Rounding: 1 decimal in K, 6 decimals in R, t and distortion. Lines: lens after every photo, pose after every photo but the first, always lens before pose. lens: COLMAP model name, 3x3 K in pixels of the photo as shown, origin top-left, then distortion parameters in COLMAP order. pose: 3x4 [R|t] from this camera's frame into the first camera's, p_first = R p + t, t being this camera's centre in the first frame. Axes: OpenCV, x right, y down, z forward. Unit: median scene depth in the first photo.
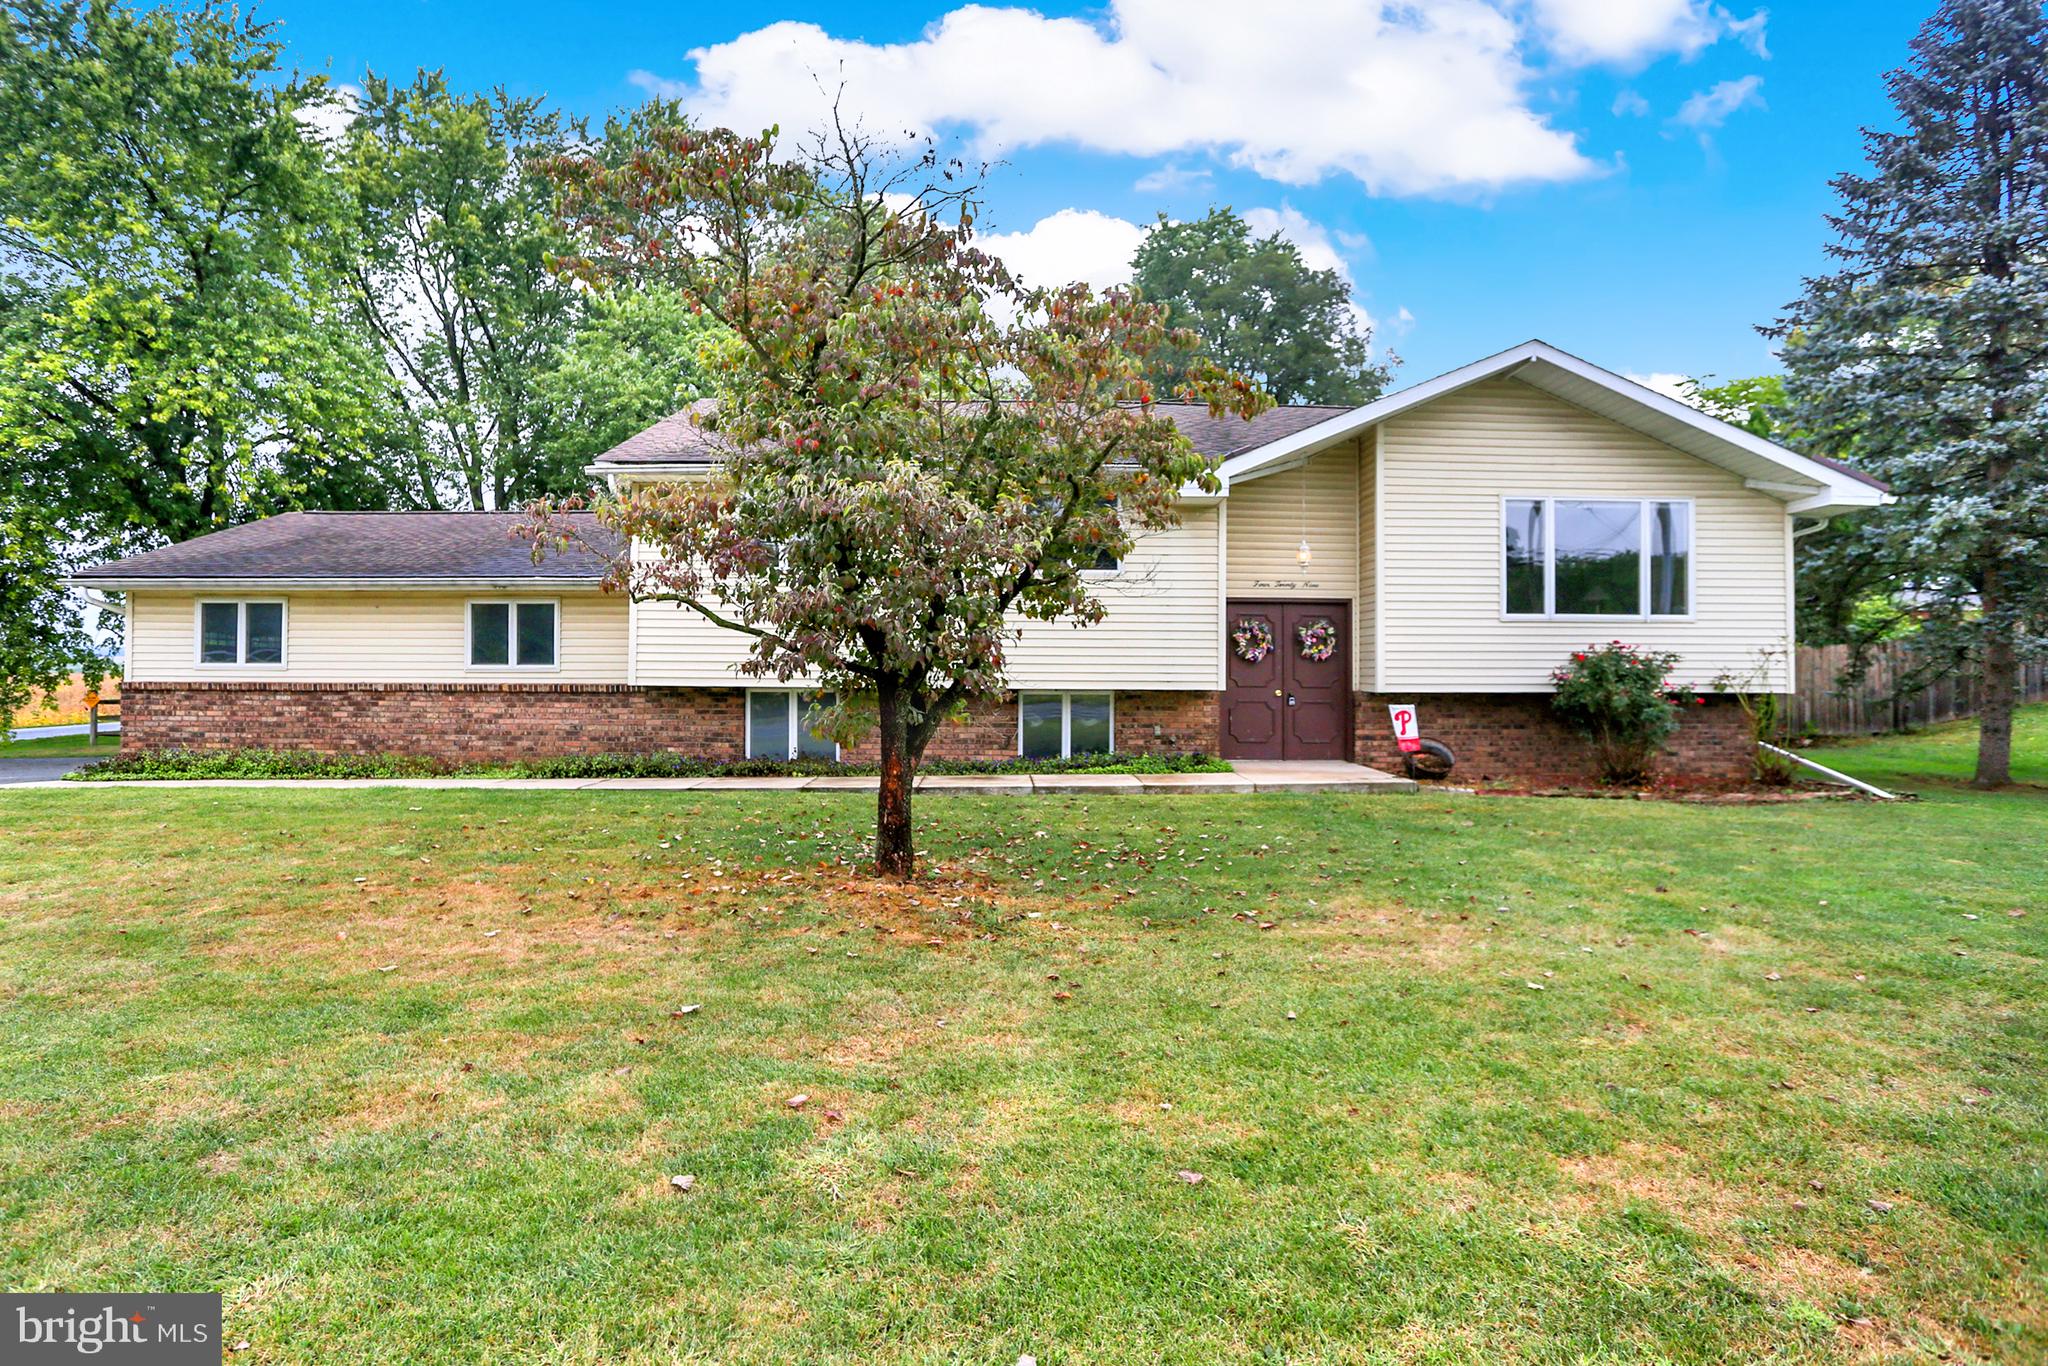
lens RADIAL K [[1052.5, 0, 1042.3], [0, 1052.5, 684.5], [0, 0, 1]] dist [-0.051604, 0.024585]
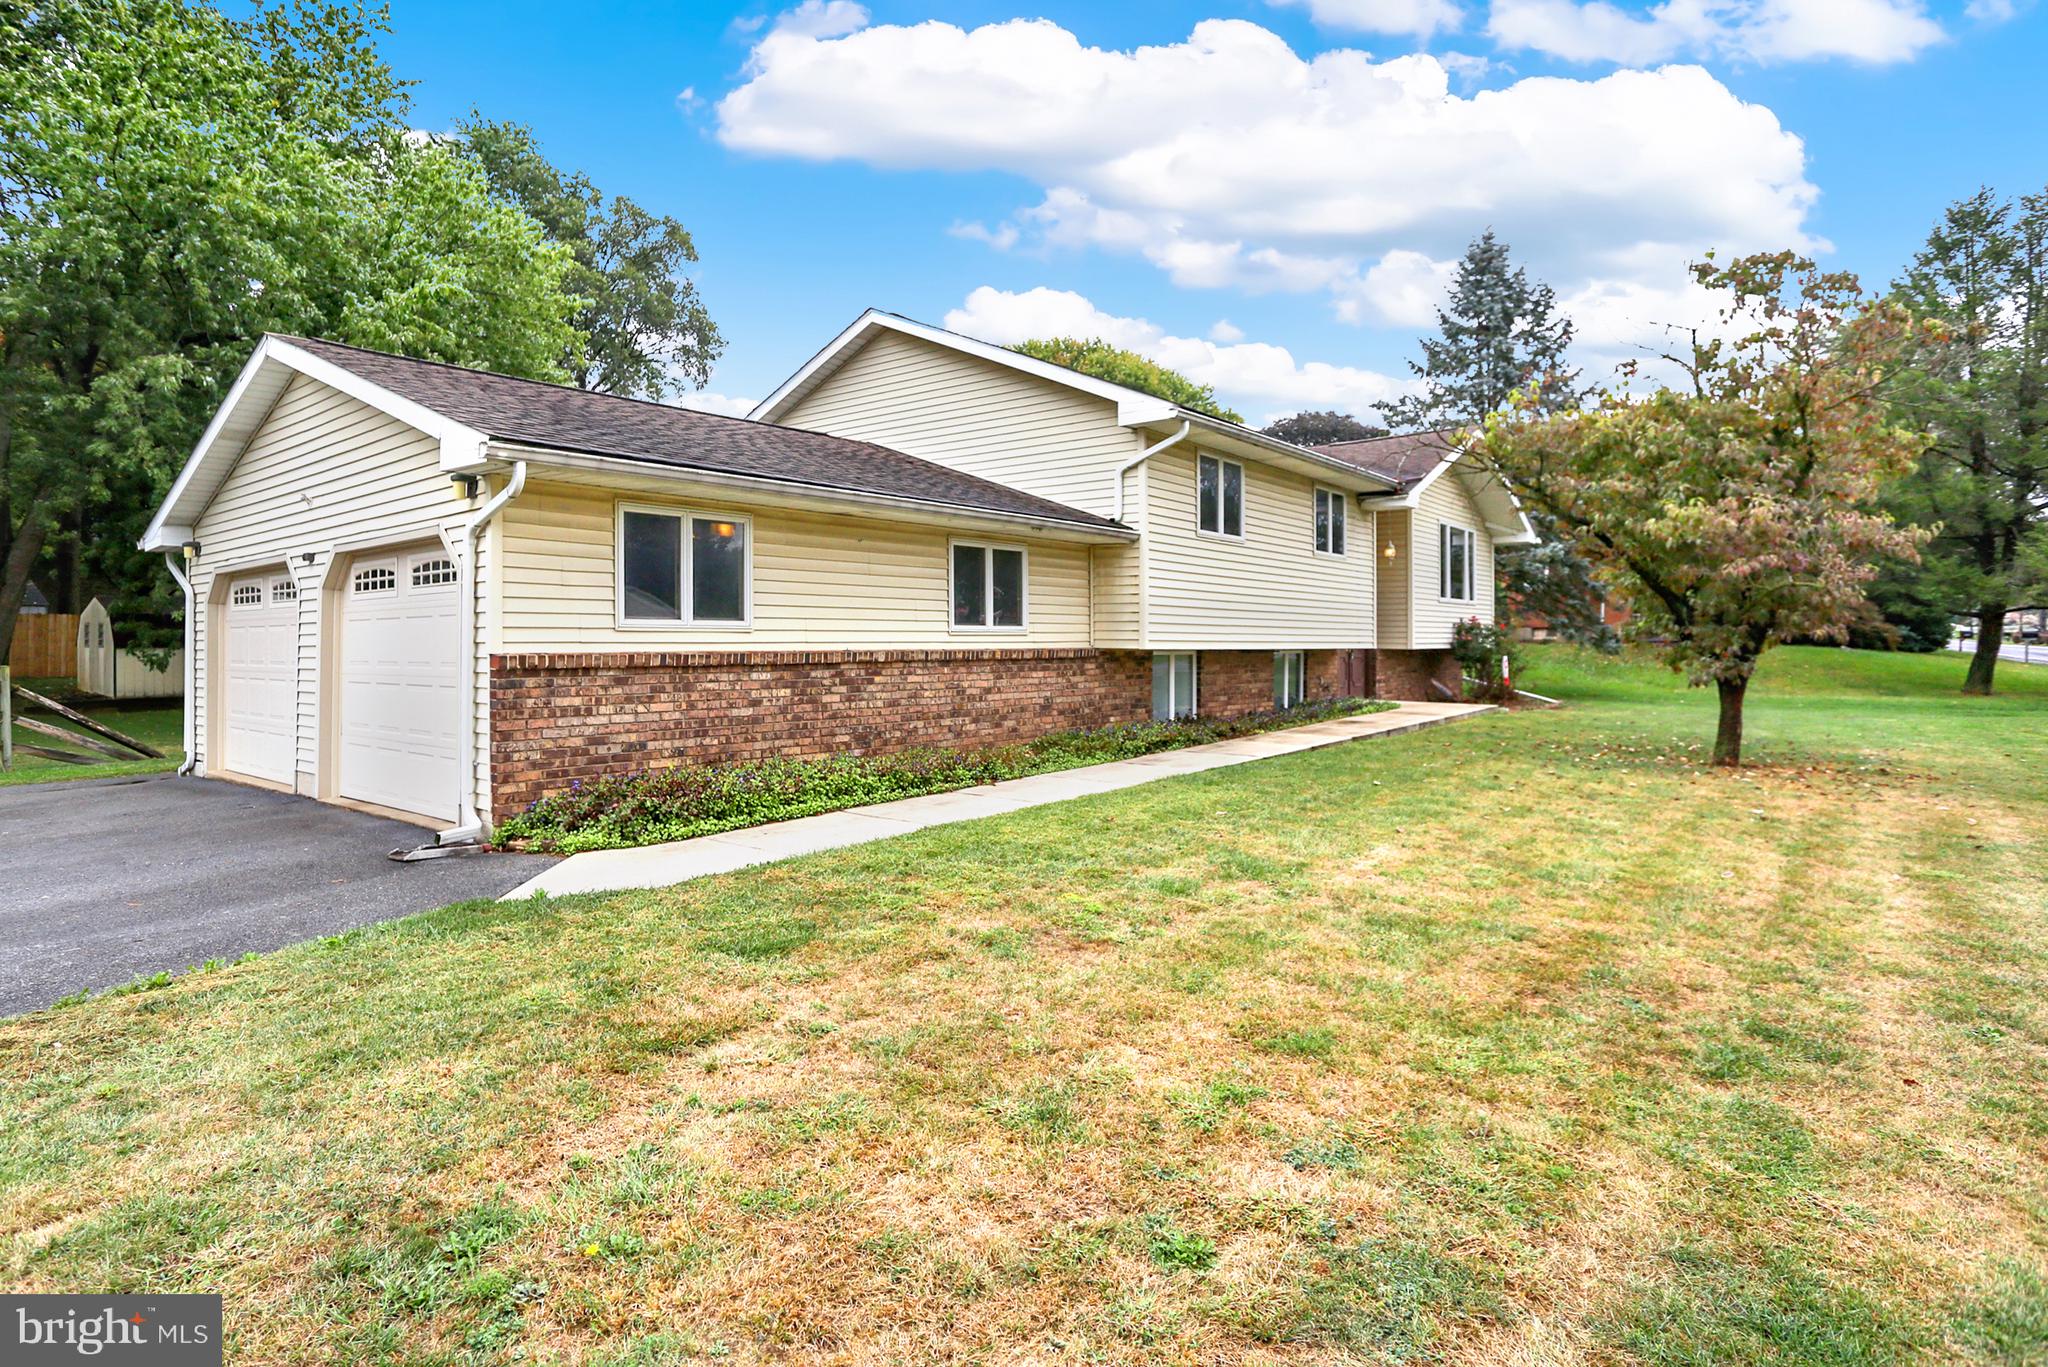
lens RADIAL K [[1052.5, 0, 1109.0], [0, 1052.5, 658.3], [0, 0, 1]] dist [-0.051604, 0.024585]
pose [[0.610365, -0.017515, 0.791927, -1.105425], [-0.001627, 0.999726, 0.023365, -0.013187], [-0.792119, -0.015550, 0.610169, 0.443729]]
